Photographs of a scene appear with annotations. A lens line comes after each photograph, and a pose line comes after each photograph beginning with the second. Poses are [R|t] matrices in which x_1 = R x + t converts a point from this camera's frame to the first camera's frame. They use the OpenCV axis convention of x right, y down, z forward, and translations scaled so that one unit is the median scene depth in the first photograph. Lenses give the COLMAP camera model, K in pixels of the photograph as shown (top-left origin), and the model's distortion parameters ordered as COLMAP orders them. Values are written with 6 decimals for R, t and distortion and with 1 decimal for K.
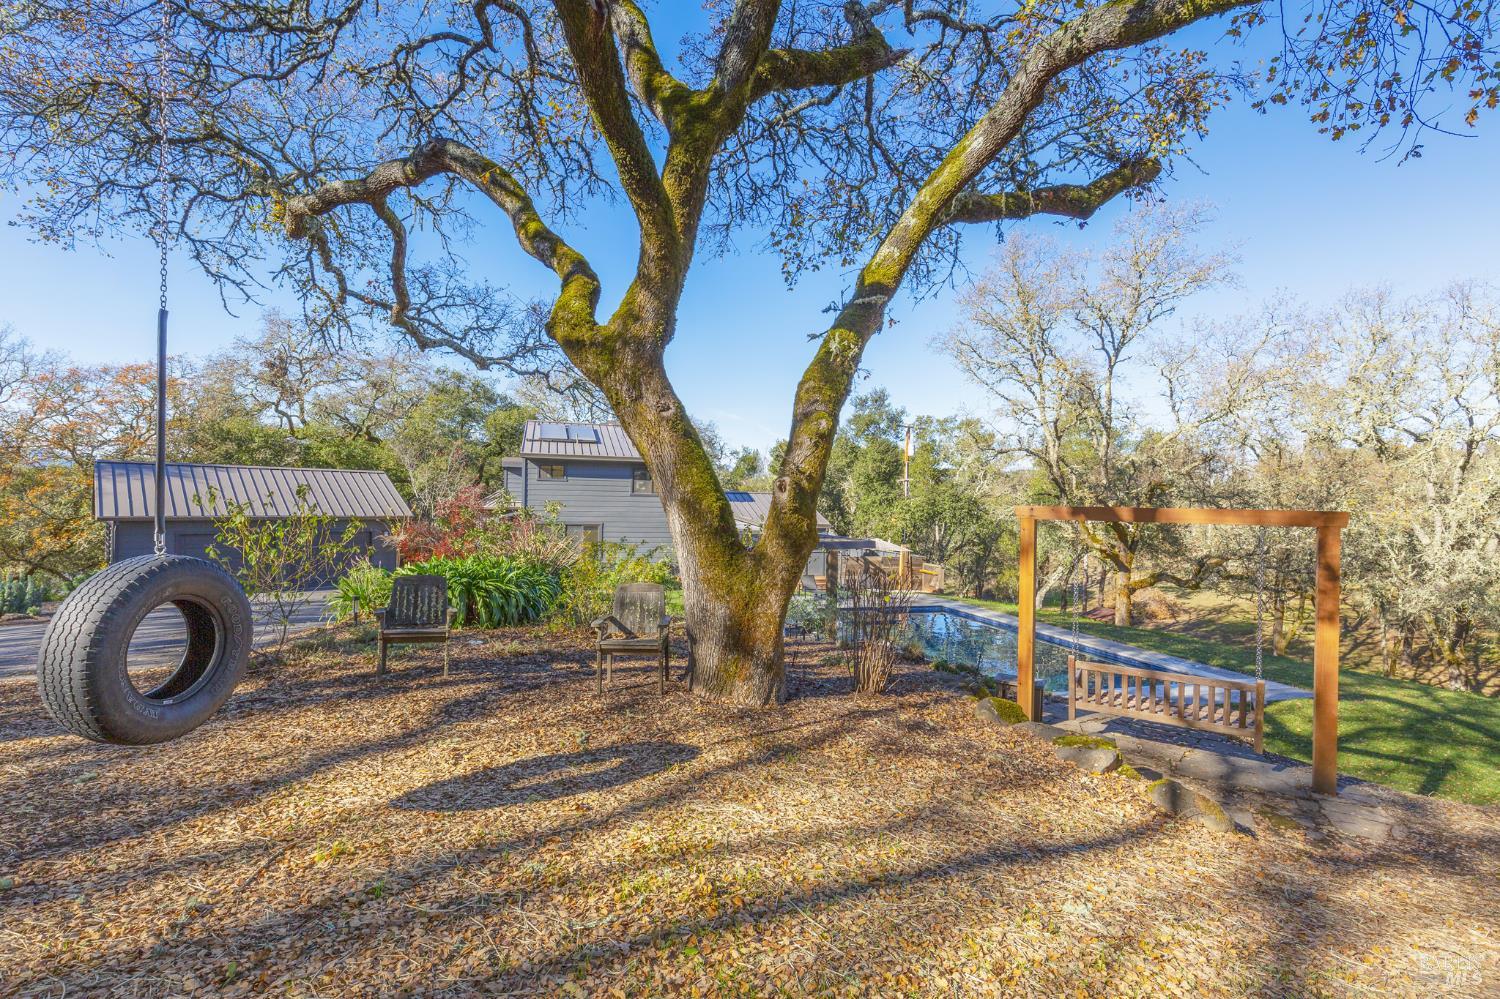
lens RADIAL K [[671.1, 0, 739.9], [0, 671.1, 503.2], [0, 0, 1]] dist [0.007220, -0.001360]
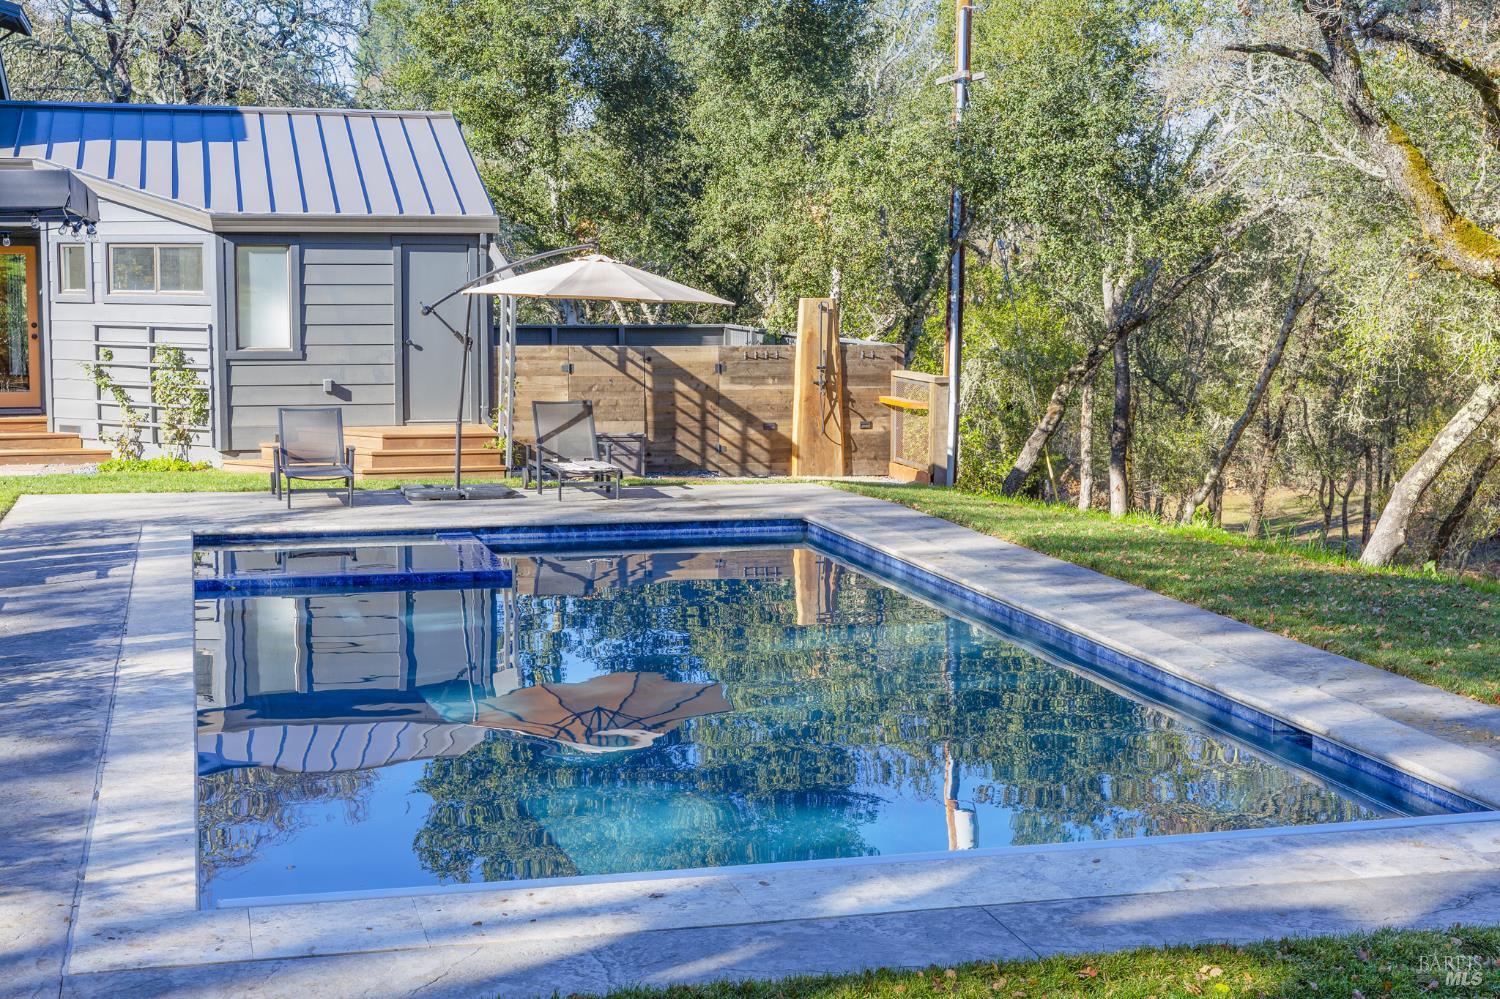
lens RADIAL K [[2165.6, 0, 745.4], [0, 2165.6, 477.7], [0, 0, 1]] dist [0.008315, 0.000000]
pose [[0.999797, -0.013745, -0.014760, 0.243504], [0.015137, 0.994998, 0.098742, 0.051226], [0.013329, -0.098945, 0.995004, 0.189249]]
